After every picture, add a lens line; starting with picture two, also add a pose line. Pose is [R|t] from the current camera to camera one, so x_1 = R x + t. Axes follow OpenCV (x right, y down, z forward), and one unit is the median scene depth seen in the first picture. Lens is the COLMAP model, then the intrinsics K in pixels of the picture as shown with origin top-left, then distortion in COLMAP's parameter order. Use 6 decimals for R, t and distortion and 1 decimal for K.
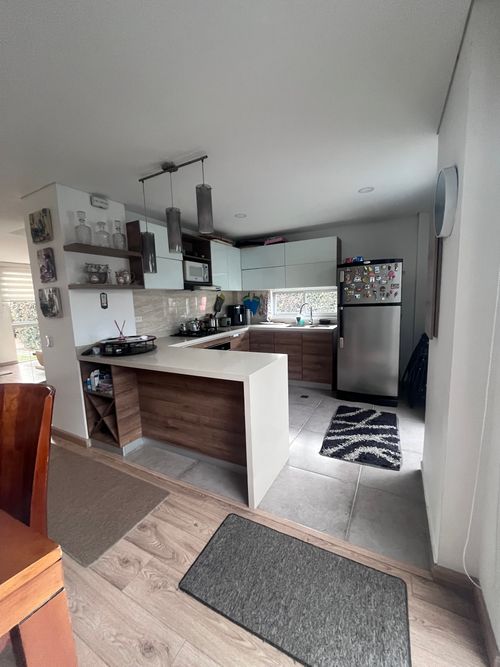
lens RADIAL K [[266.5, 0, 251.8], [0, 266.5, 335.2], [0, 0, 1]] dist [-0.012215, -0.000152]
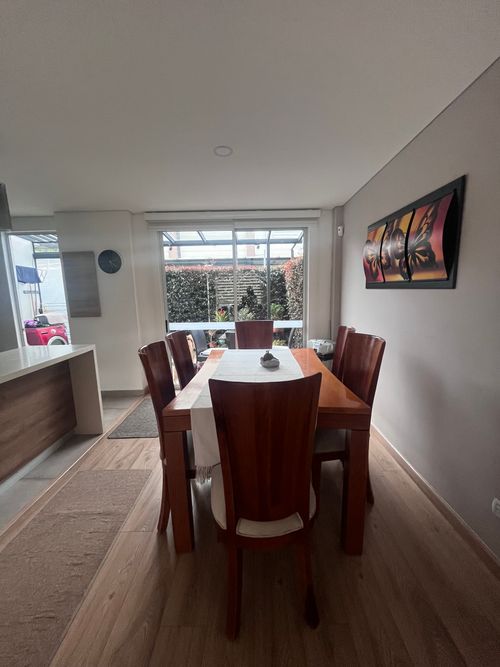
lens RADIAL K [[266.5, 0, 251.7], [0, 266.5, 333.9], [0, 0, 1]] dist [-0.012215, -0.000152]
pose [[-0.462789, -0.094706, 0.881395, -1.808122], [0.159014, 0.969281, 0.187642, -0.058109], [-0.872090, 0.226992, -0.433512, 0.836690]]
